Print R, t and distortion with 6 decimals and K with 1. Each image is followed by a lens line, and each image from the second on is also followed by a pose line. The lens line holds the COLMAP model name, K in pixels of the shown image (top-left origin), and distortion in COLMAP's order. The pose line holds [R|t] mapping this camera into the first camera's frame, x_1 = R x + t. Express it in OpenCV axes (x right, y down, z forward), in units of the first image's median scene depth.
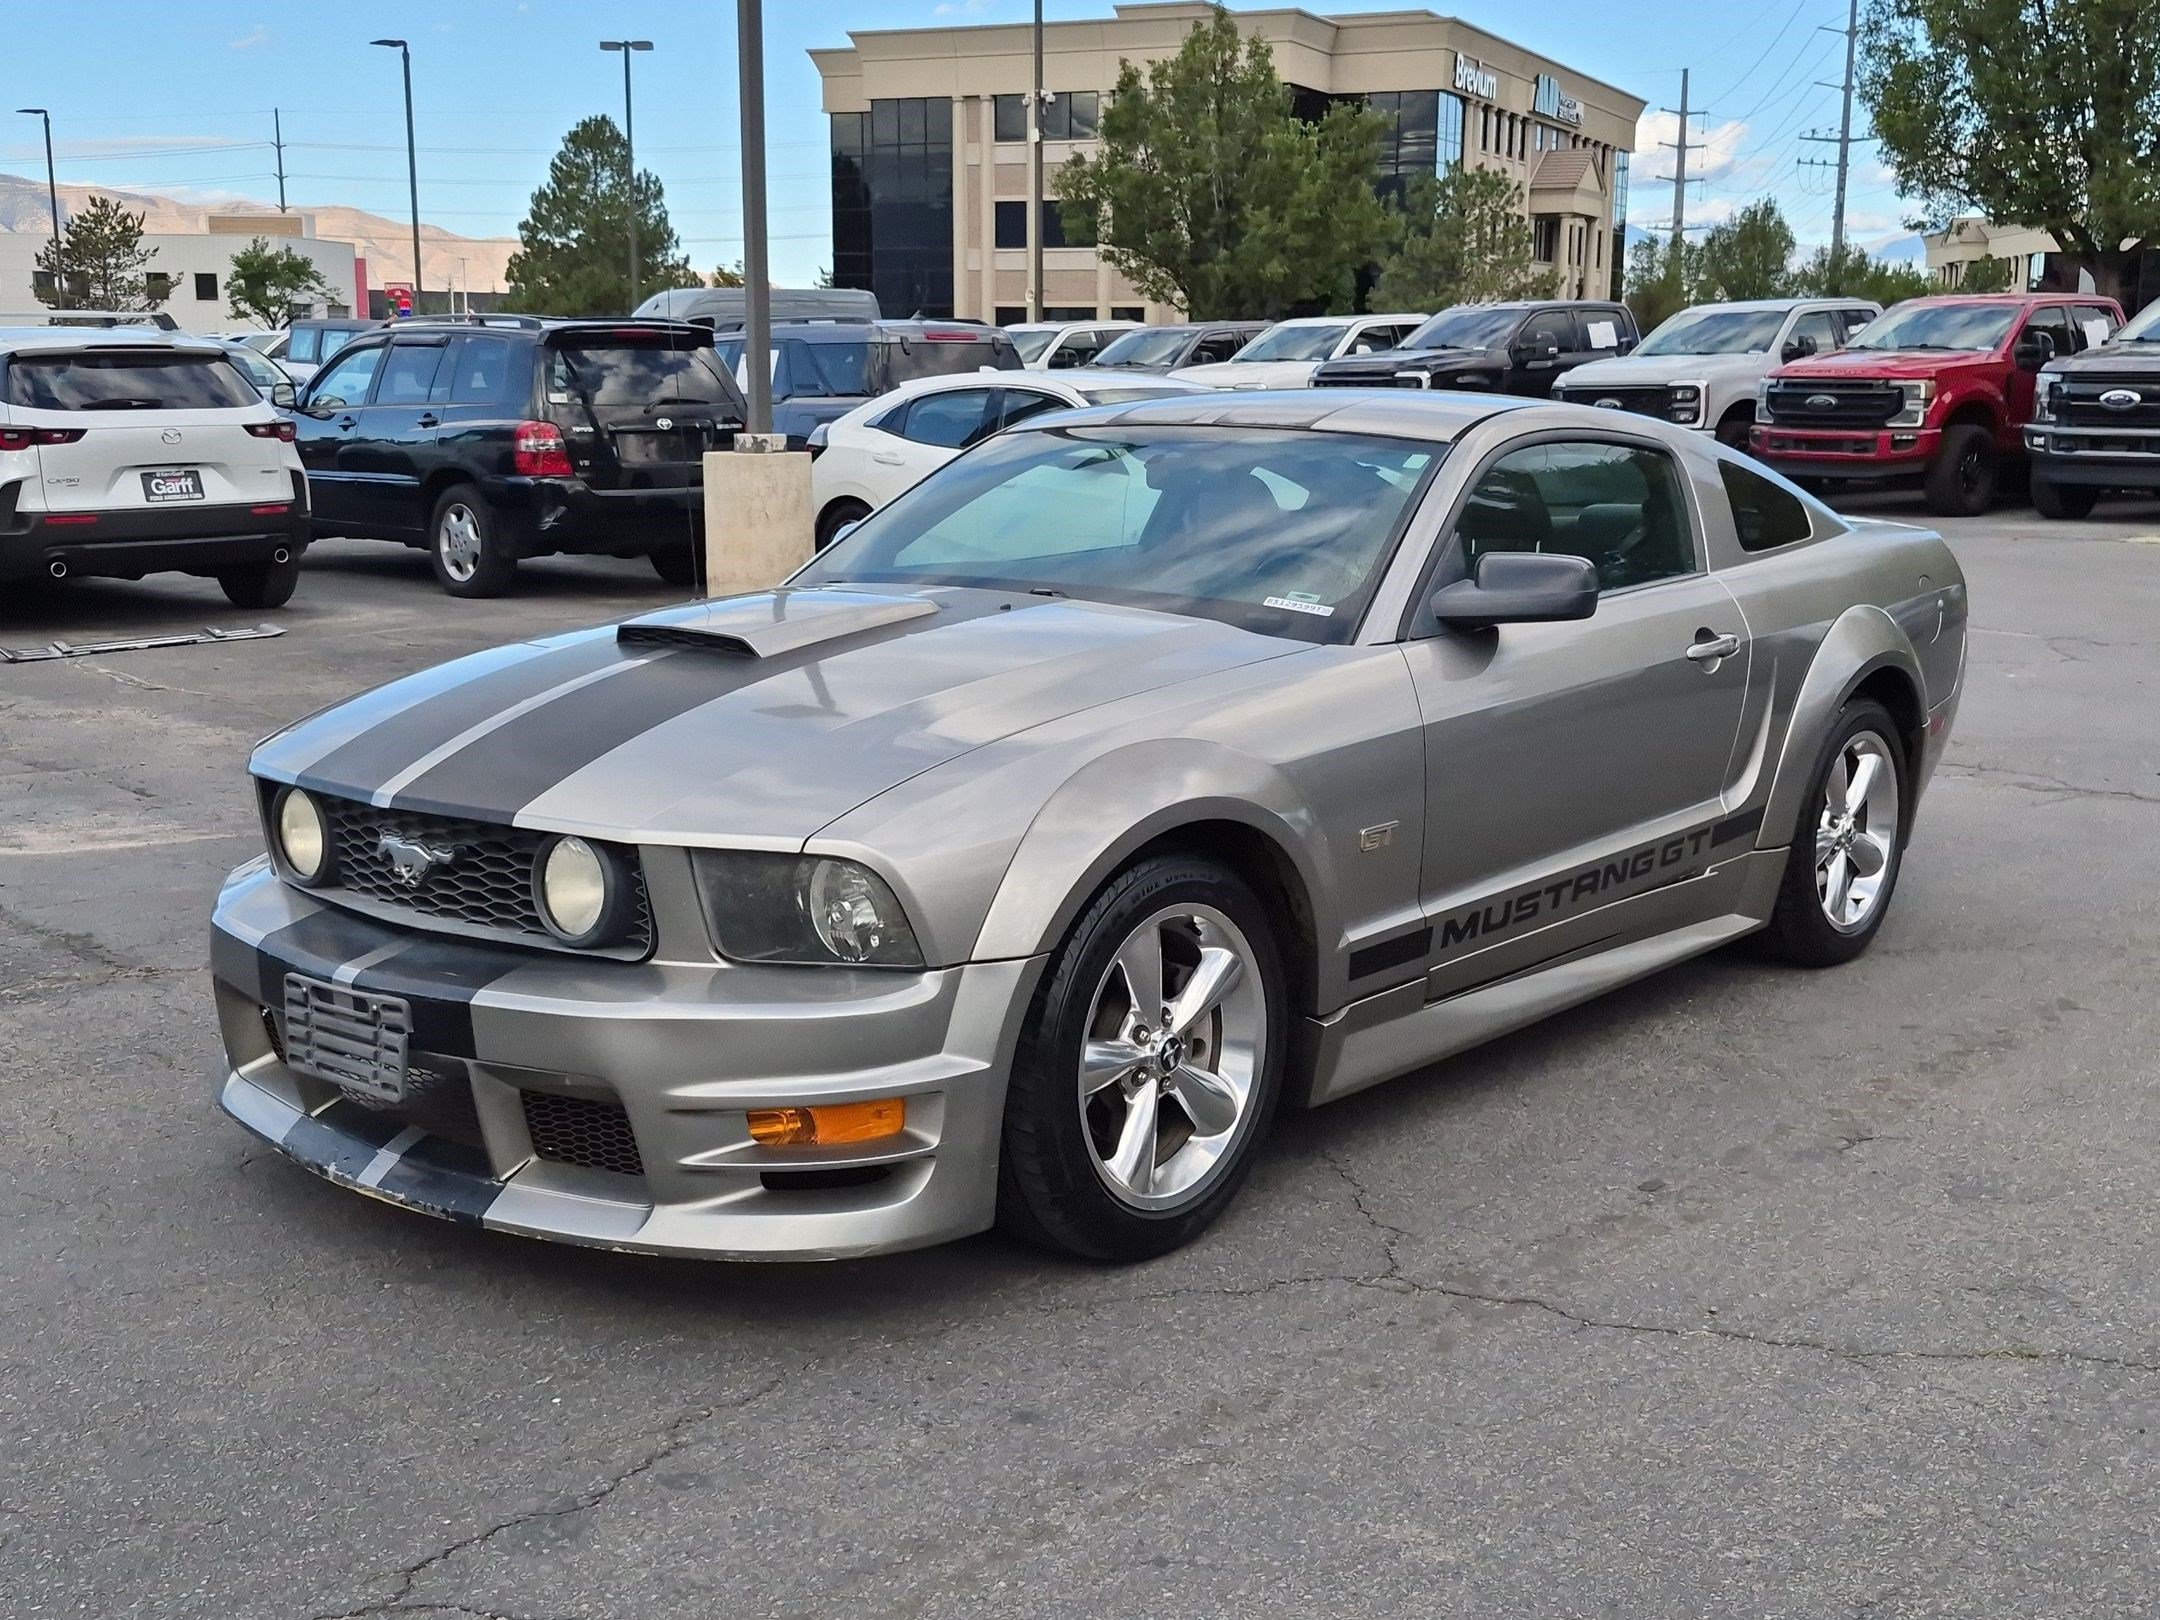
lens RADIAL K [[2442.3, 0, 1093.1], [0, 2442.3, 807.9], [0, 0, 1]] dist [0.119525, -0.150821]
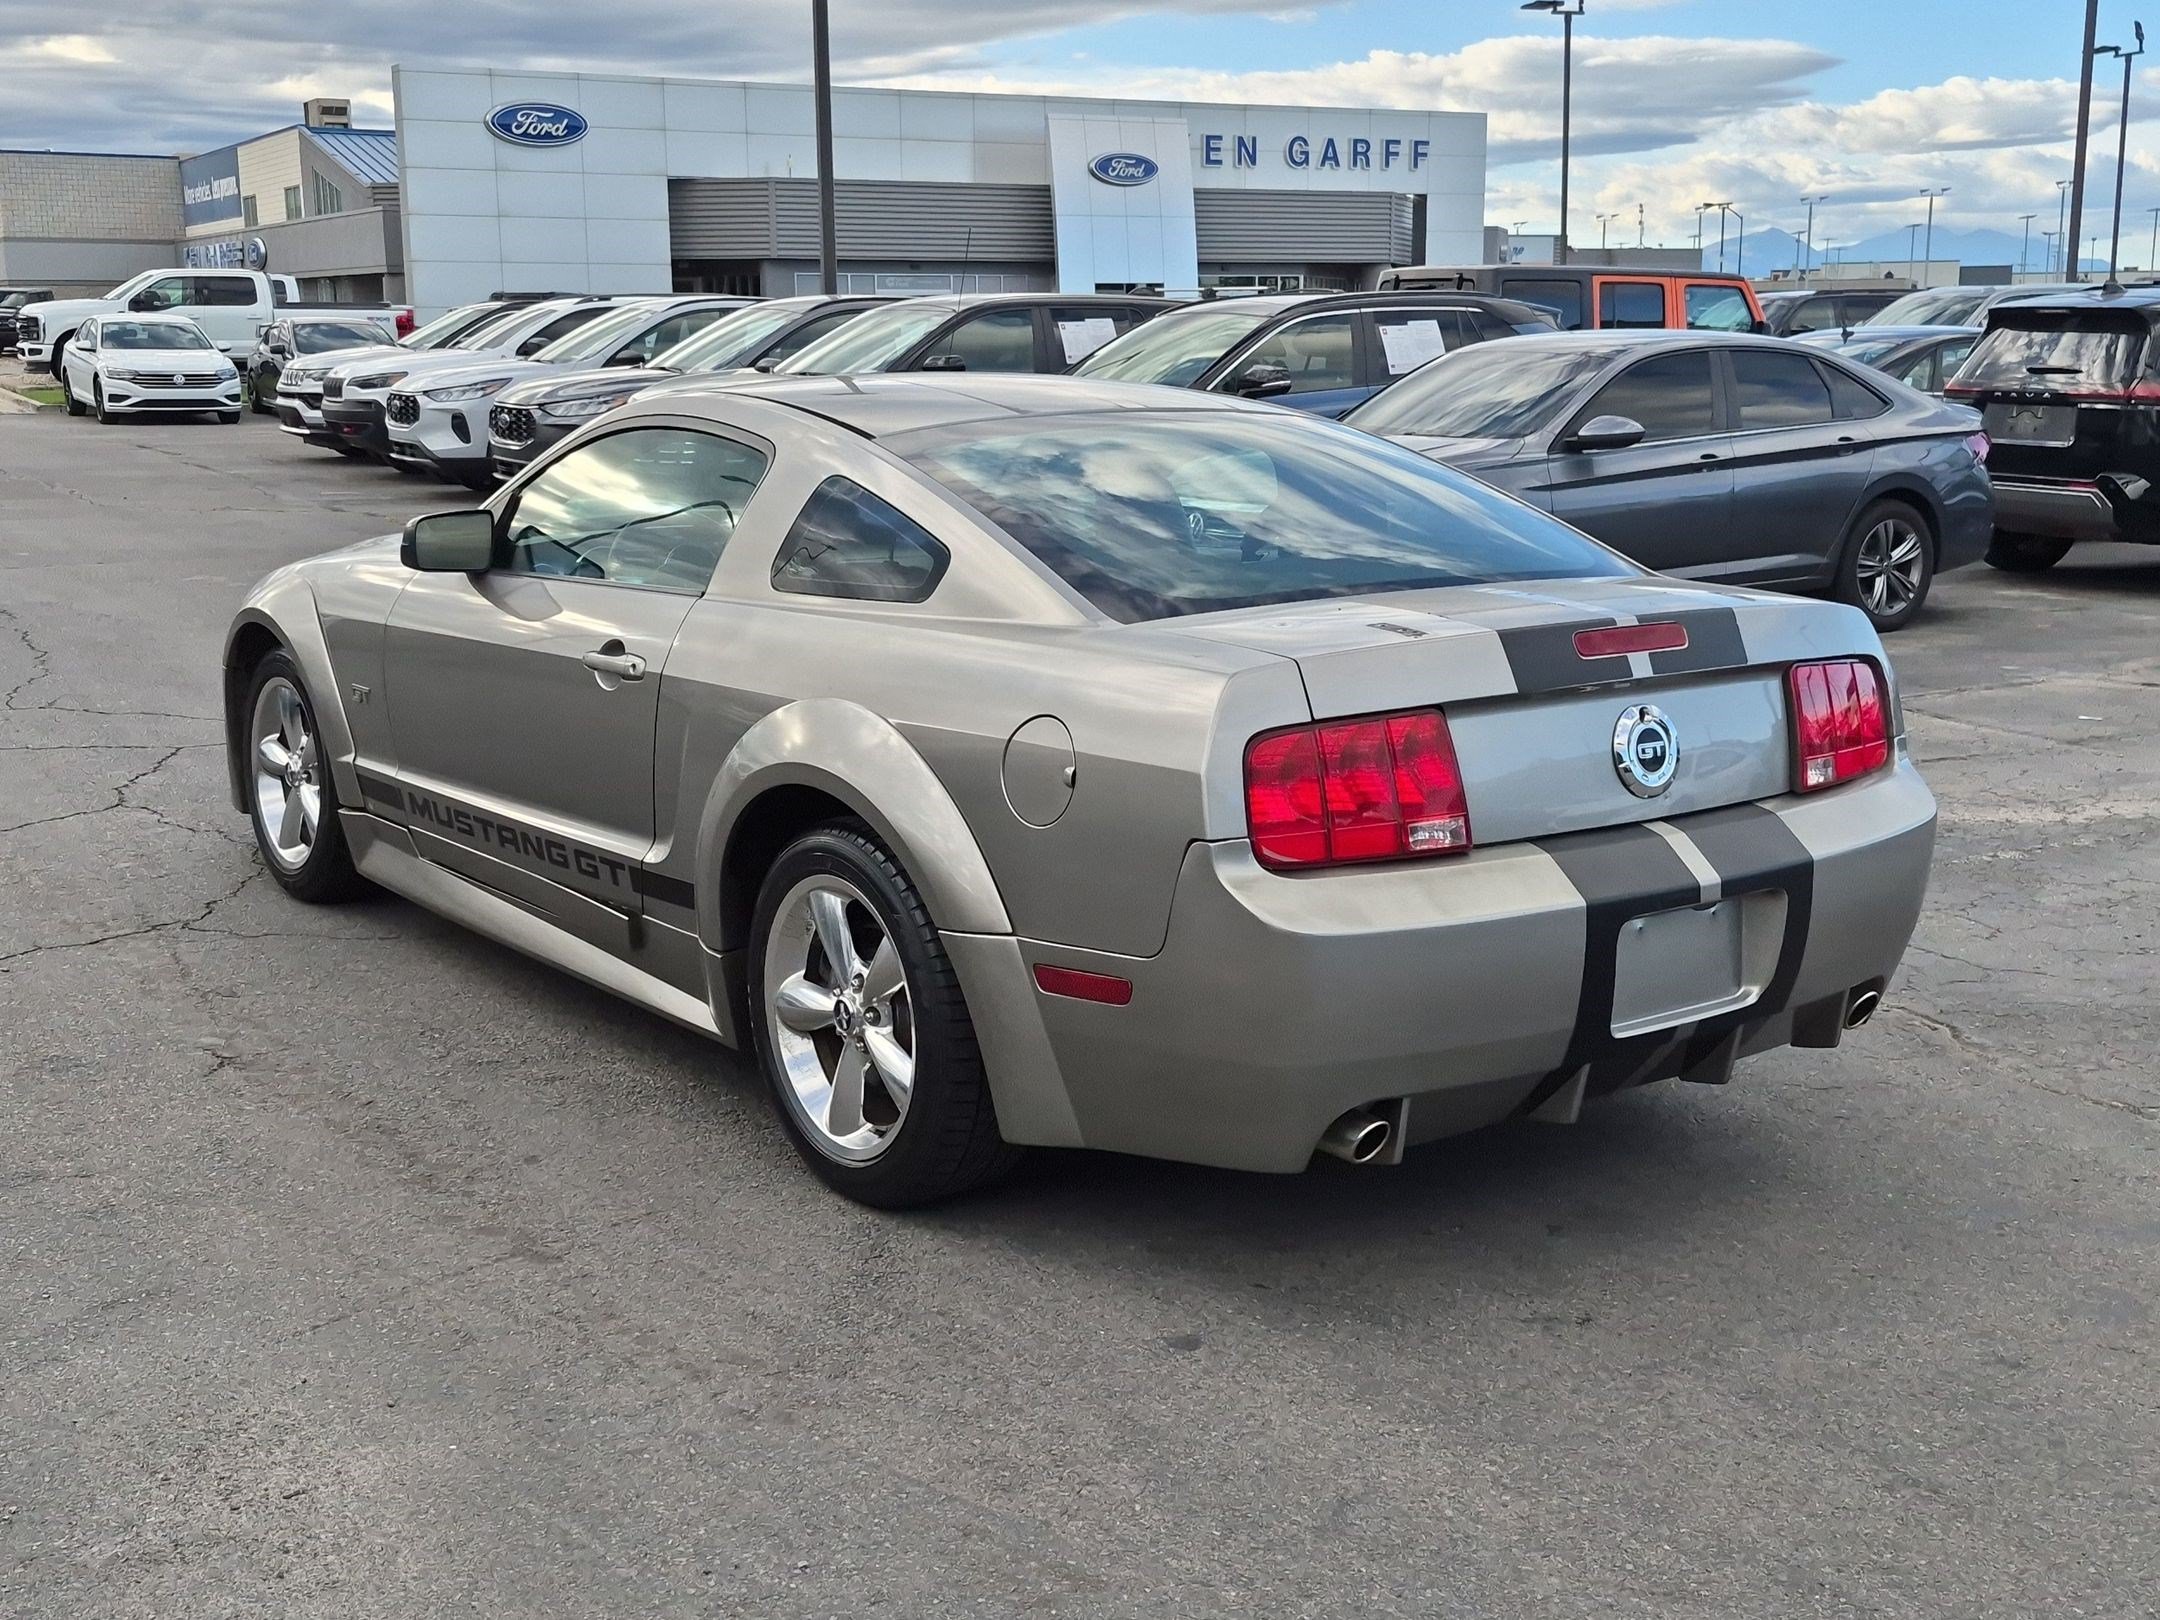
lens RADIAL K [[2442.3, 0, 1093.1], [0, 2442.3, 807.9], [0, 0, 1]] dist [0.119525, -0.150821]
pose [[-0.233697, 0.185748, -0.954402, 0.103174], [-0.175841, 0.957323, 0.229373, -0.024075], [0.956277, 0.221426, -0.191062, 0.128915]]
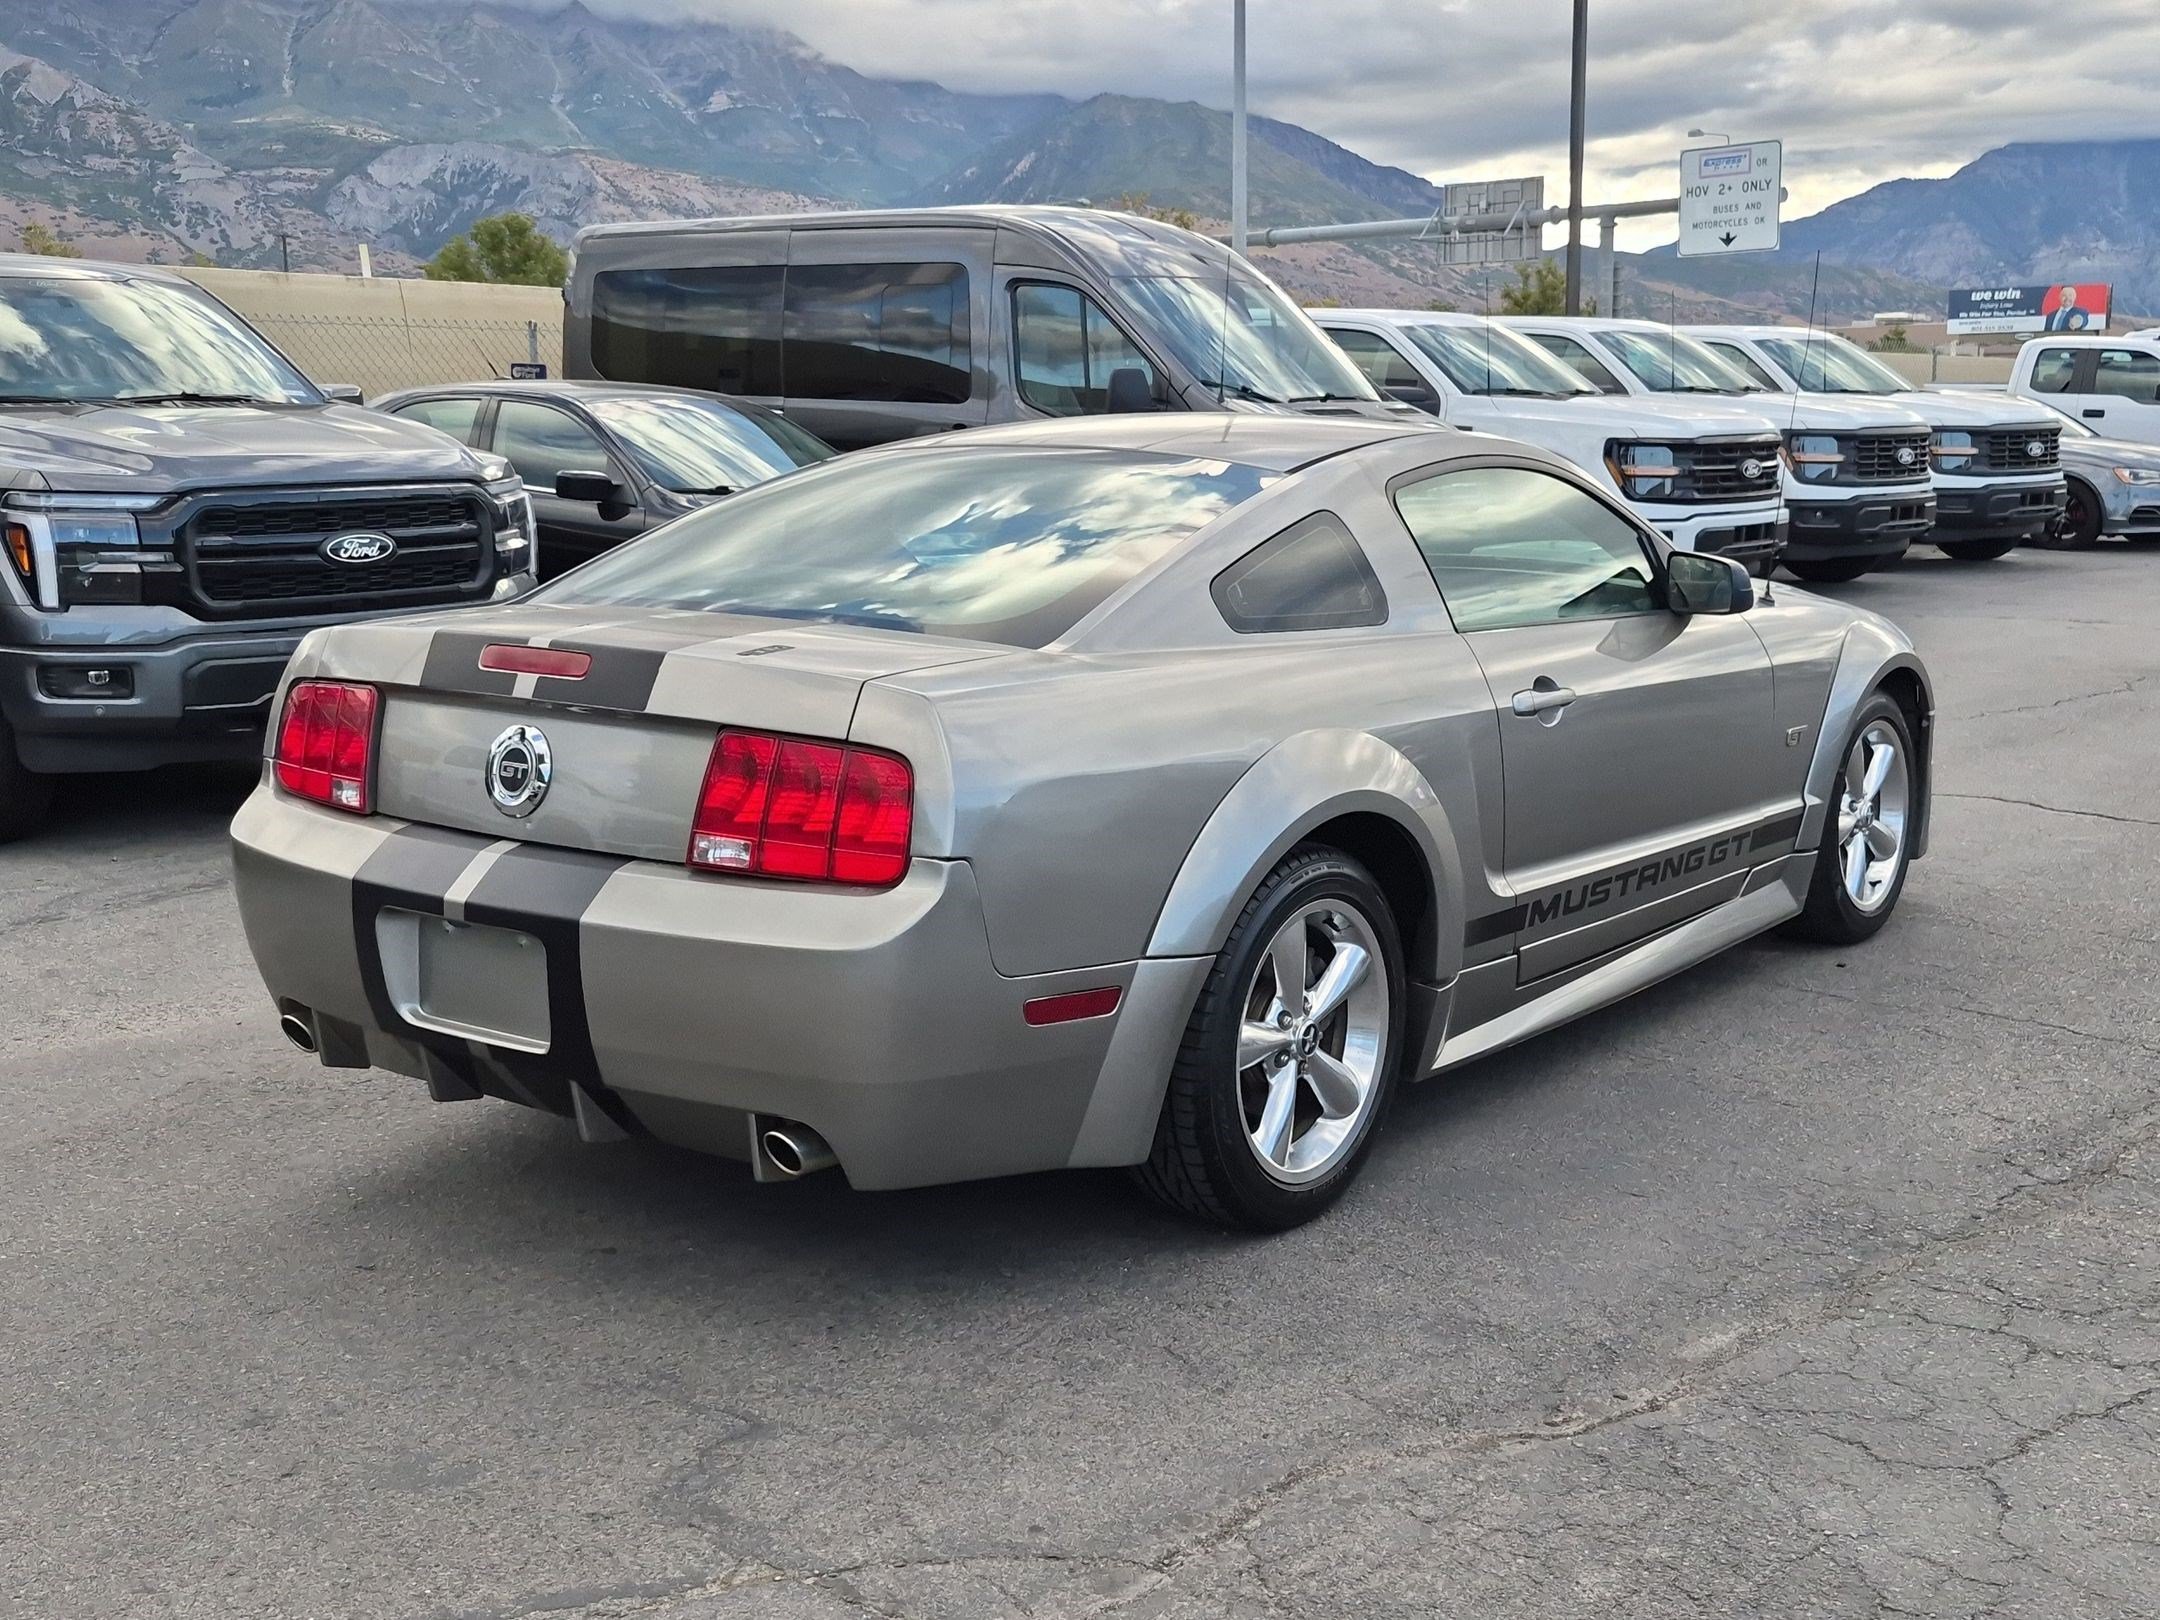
lens RADIAL K [[2442.3, 0, 1093.1], [0, 2442.3, 807.9], [0, 0, 1]] dist [0.119525, -0.150821]
pose [[-0.999575, 0.004903, -0.028740, 0.019056], [-0.005064, 0.941577, 0.336761, -0.035078], [0.028712, 0.336763, -0.941151, 0.196699]]
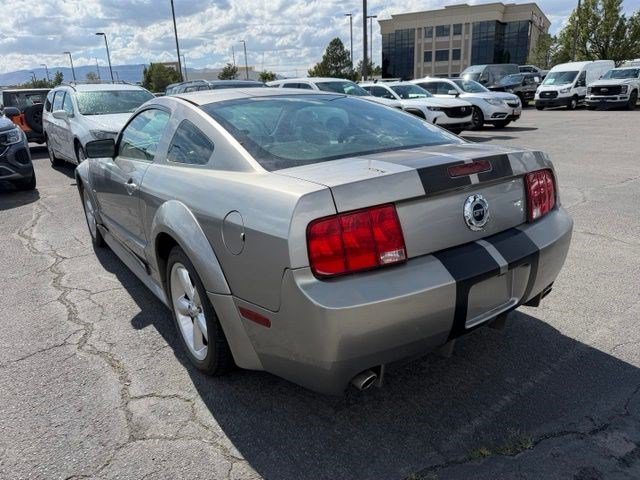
lens RADIAL K [[478.3, 0, 320.0], [0, 478.3, 240.0], [0, 0, 1]] dist [0.025728, -0.004858]
pose [[-0.266337, 0.285865, -0.920514, 0.068340], [-0.126942, 0.936288, 0.327492, -0.020474], [0.955484, 0.204075, -0.213080, 0.127245]]
